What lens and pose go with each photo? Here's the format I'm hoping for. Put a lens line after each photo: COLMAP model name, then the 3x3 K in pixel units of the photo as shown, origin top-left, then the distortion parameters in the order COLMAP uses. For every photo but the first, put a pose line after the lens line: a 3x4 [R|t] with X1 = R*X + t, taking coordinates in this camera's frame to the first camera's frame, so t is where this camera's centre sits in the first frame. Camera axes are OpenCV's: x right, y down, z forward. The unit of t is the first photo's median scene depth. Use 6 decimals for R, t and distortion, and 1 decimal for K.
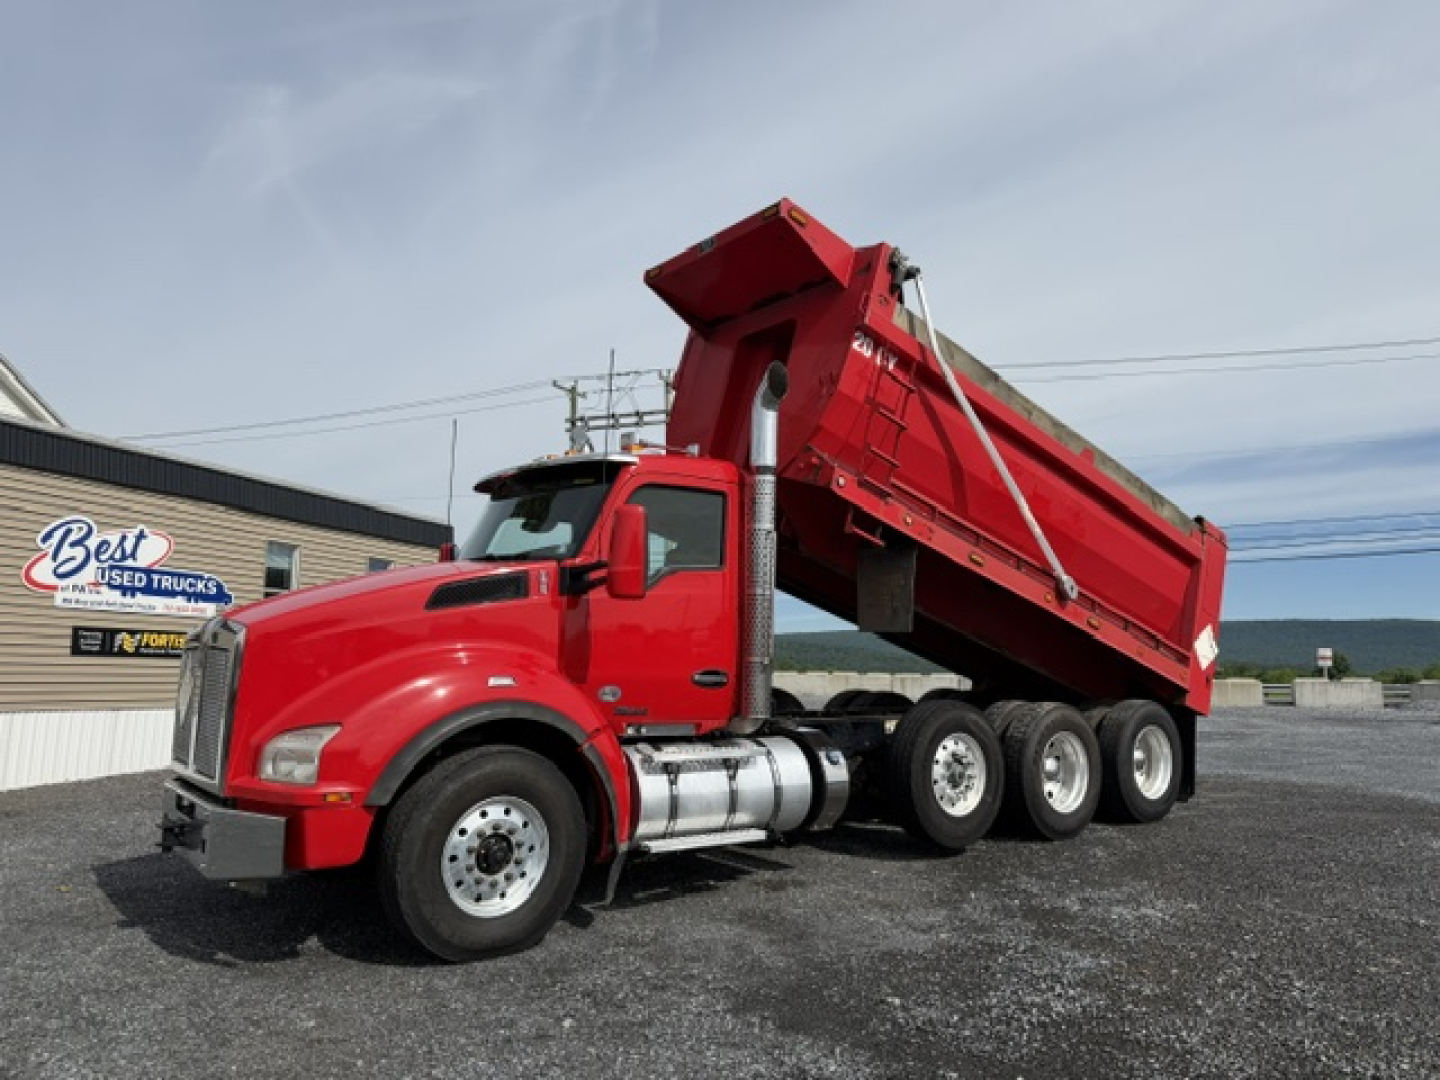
lens RADIAL K [[1058.0, 0, 746.5], [0, 1058.0, 518.4], [0, 0, 1]] dist [0.066940, -0.137846]
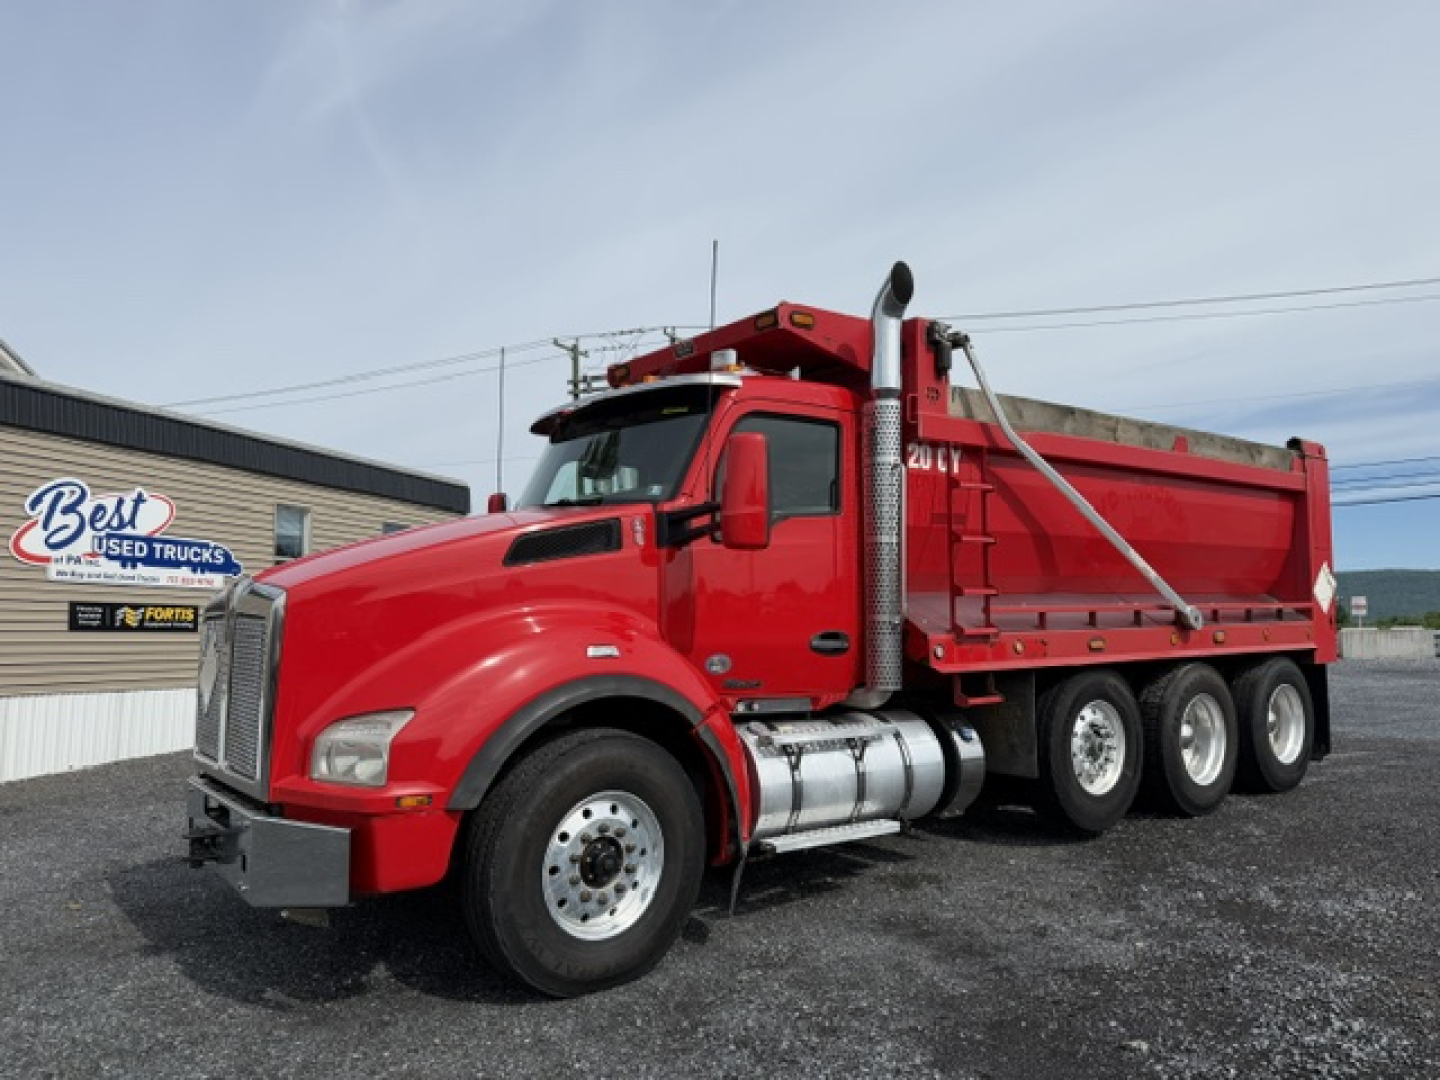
lens RADIAL K [[1032.5, 0, 720.0], [0, 1032.5, 540.0], [0, 0, 1]] dist [0.065480, -0.133915]
pose [[0.999755, -0.021917, -0.003198, -0.118073], [0.022052, 0.998457, 0.050968, 0.025910], [0.002076, -0.051026, 0.998695, 0.188015]]
